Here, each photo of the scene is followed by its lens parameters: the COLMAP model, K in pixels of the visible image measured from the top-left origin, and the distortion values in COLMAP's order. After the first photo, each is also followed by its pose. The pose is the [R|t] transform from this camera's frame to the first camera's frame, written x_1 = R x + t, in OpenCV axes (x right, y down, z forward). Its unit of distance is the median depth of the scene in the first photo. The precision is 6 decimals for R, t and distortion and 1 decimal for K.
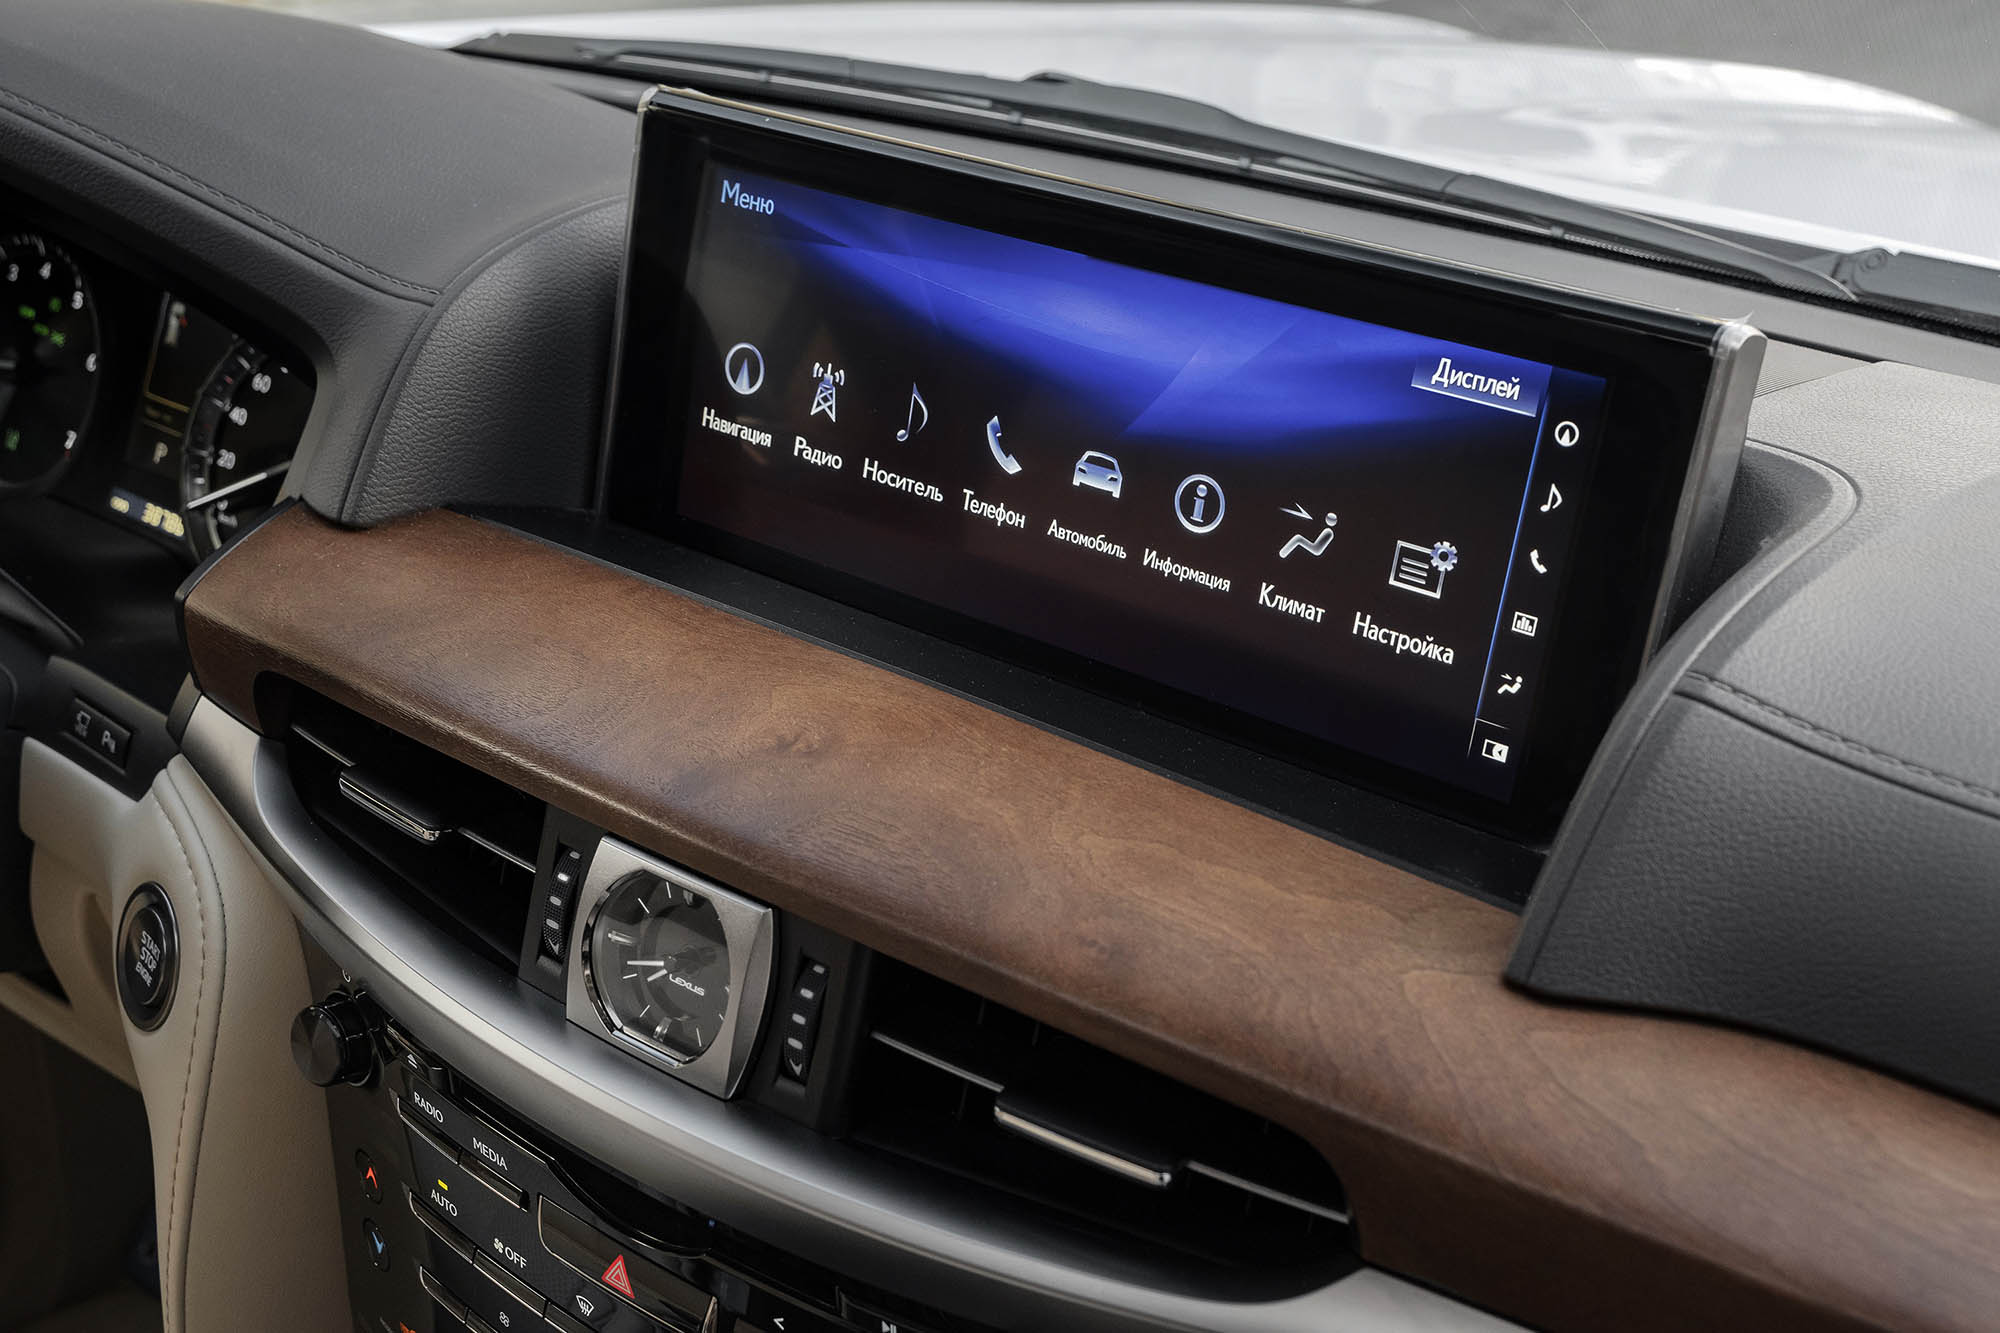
lens RADIAL K [[2464.5, 0, 1000.0], [0, 2464.5, 666.5], [0, 0, 1]] dist [0.023485, -0.015917]
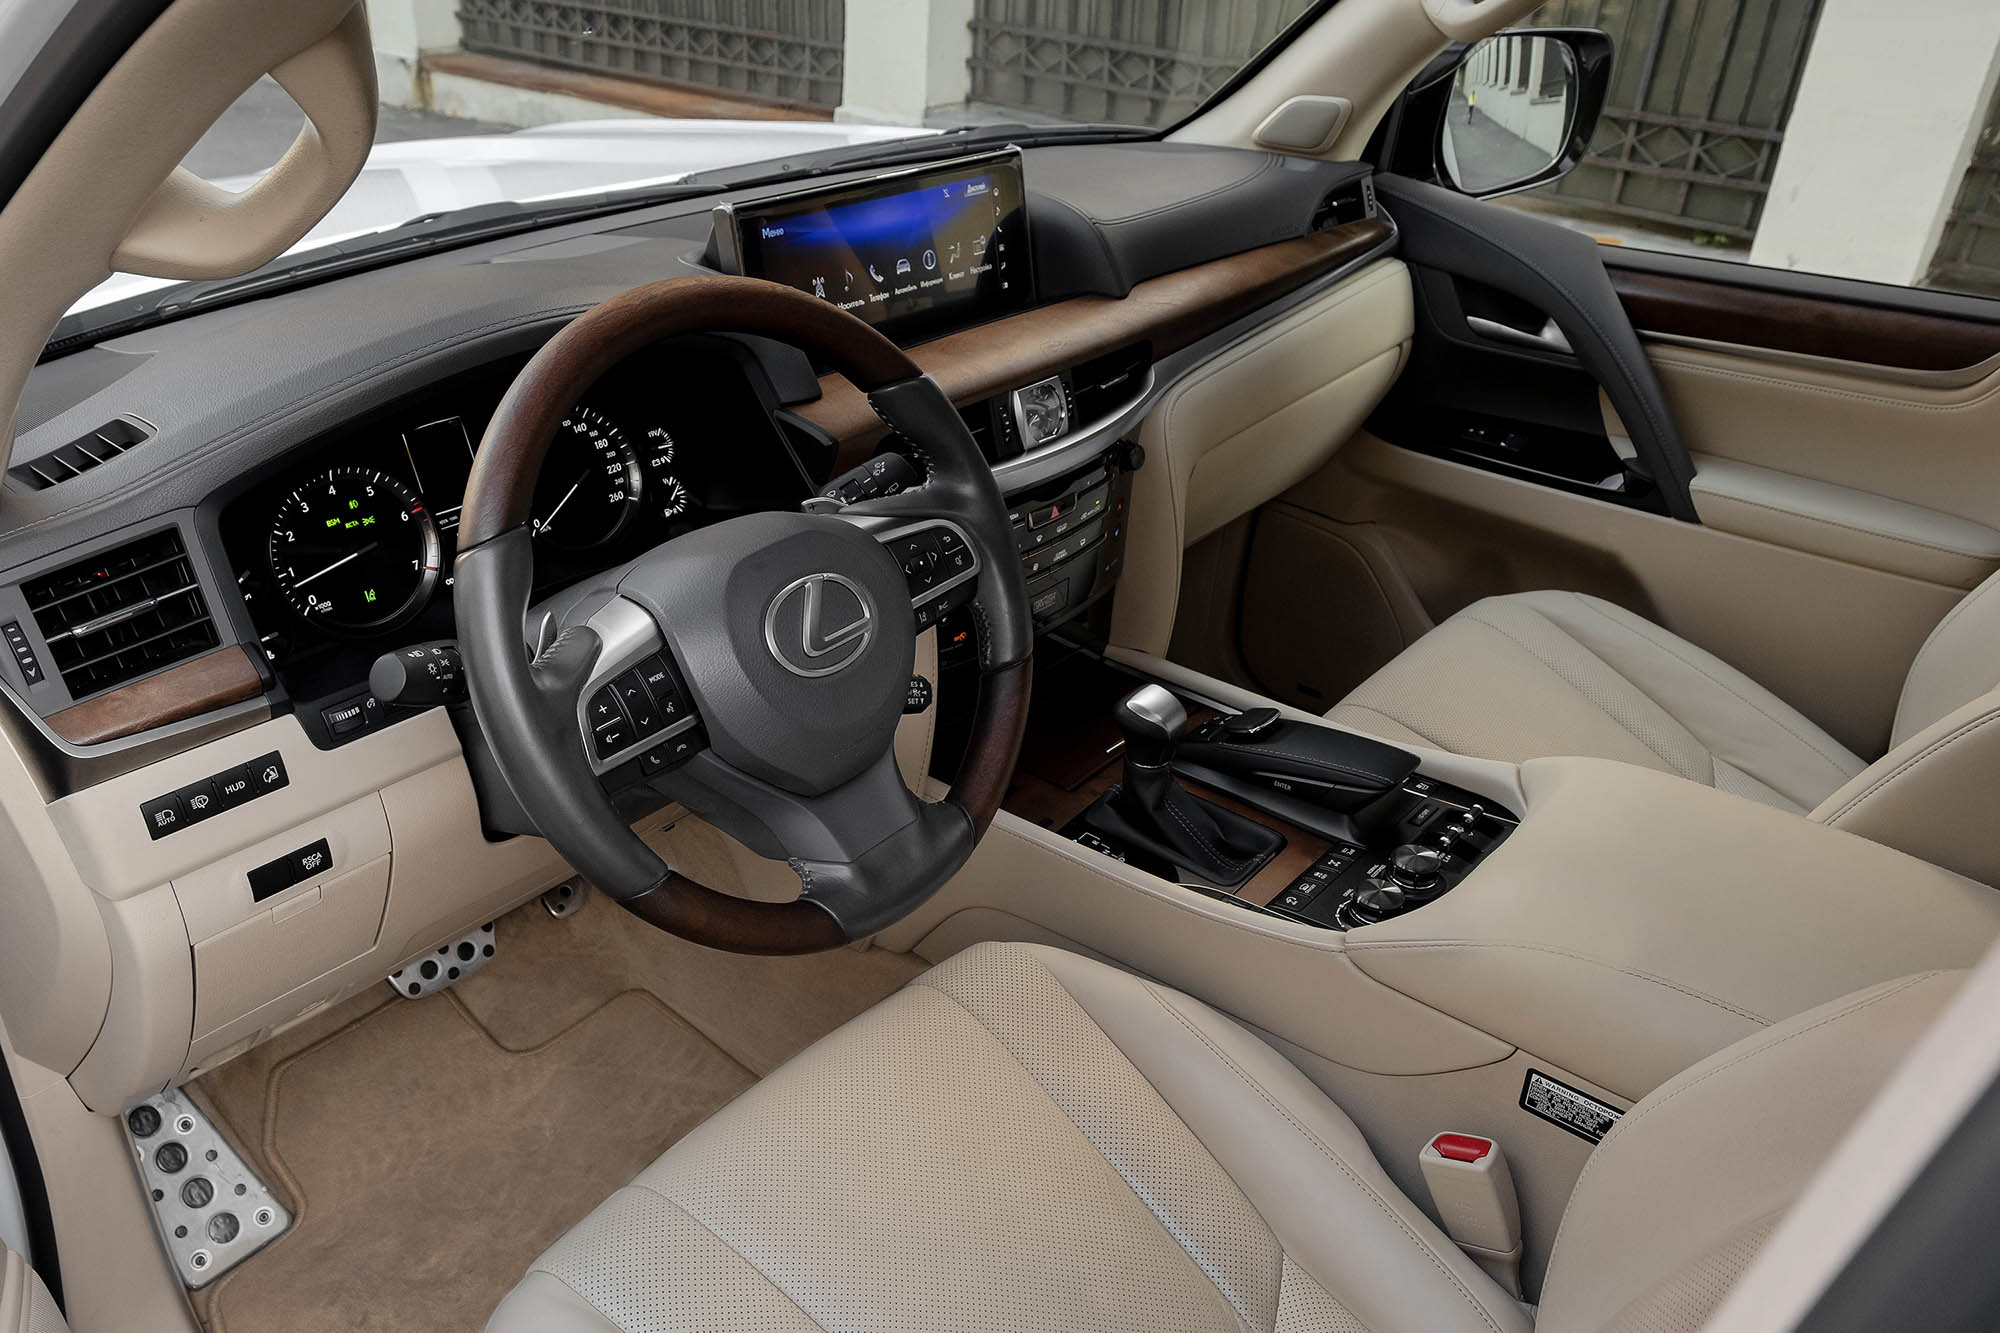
lens RADIAL K [[1467.8, 0, 992.6], [0, 1467.8, 709.4], [0, 0, 1]] dist [-0.018748, -0.004389]
pose [[0.066752, -0.548761, 0.833310, -1.760161], [0.407986, 0.777174, 0.479112, -0.473230], [-0.910545, 0.307997, 0.275765, 0.550582]]
